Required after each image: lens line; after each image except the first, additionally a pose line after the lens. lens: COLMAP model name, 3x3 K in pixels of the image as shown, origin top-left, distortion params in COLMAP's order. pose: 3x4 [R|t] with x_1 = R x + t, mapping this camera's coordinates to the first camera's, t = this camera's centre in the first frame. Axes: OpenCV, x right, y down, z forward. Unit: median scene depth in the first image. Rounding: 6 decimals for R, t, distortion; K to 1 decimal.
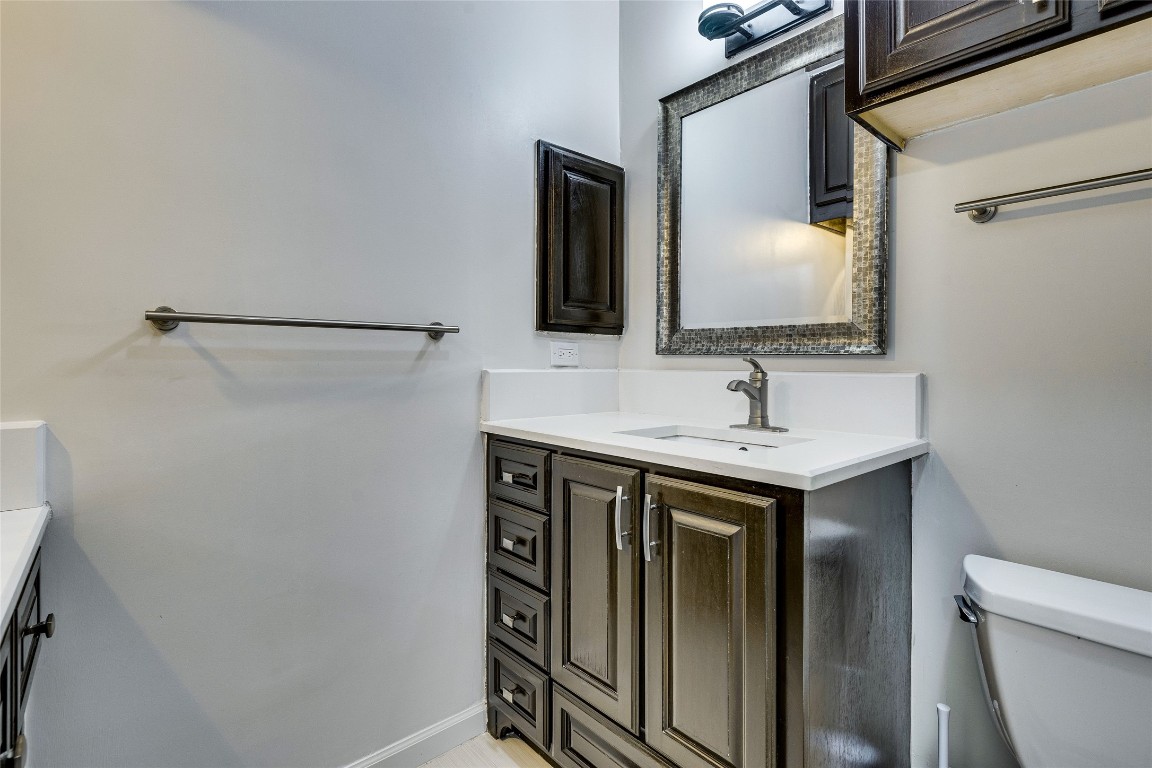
lens RADIAL K [[528.9, 0, 579.3], [0, 528.9, 364.9], [0, 0, 1]] dist [-0.001336, 0.000144]
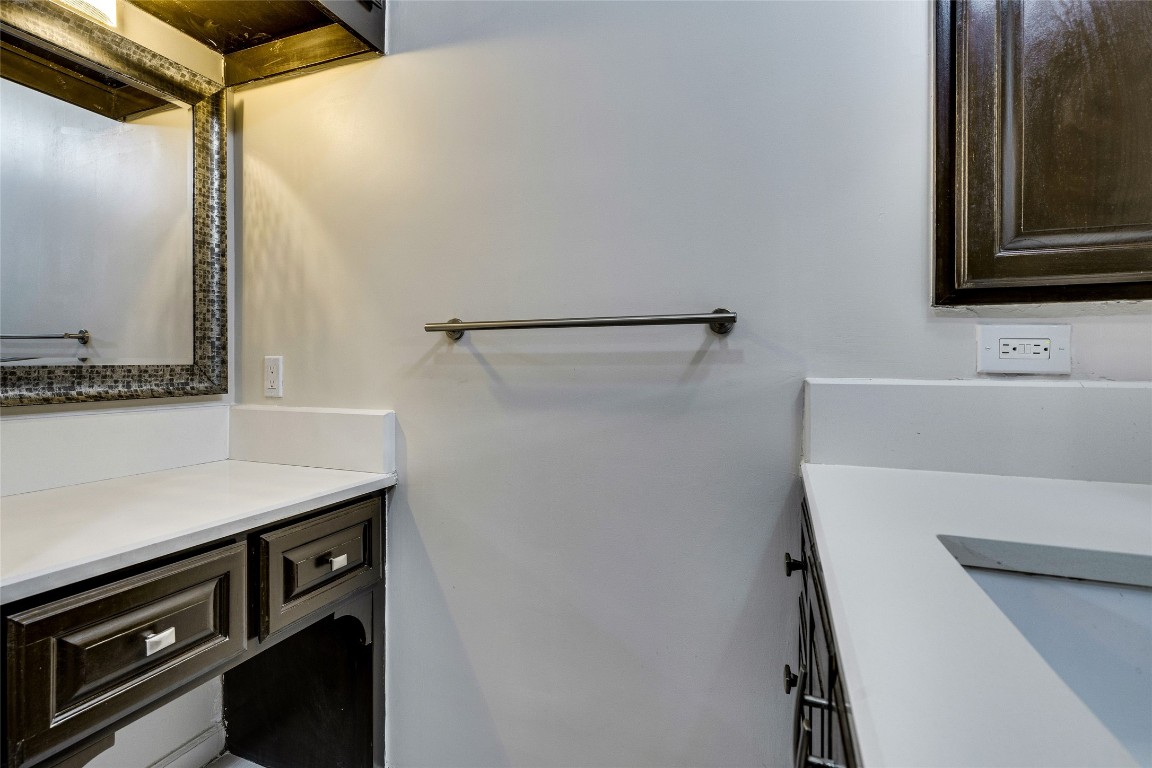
lens RADIAL K [[528.9, 0, 579.3], [0, 528.9, 364.9], [0, 0, 1]] dist [-0.001336, 0.000144]
pose [[0.458278, 0.007039, -0.888781, 0.285670], [0.002781, 0.999952, 0.009353, -0.015457], [0.888805, -0.006758, 0.458236, 0.560162]]
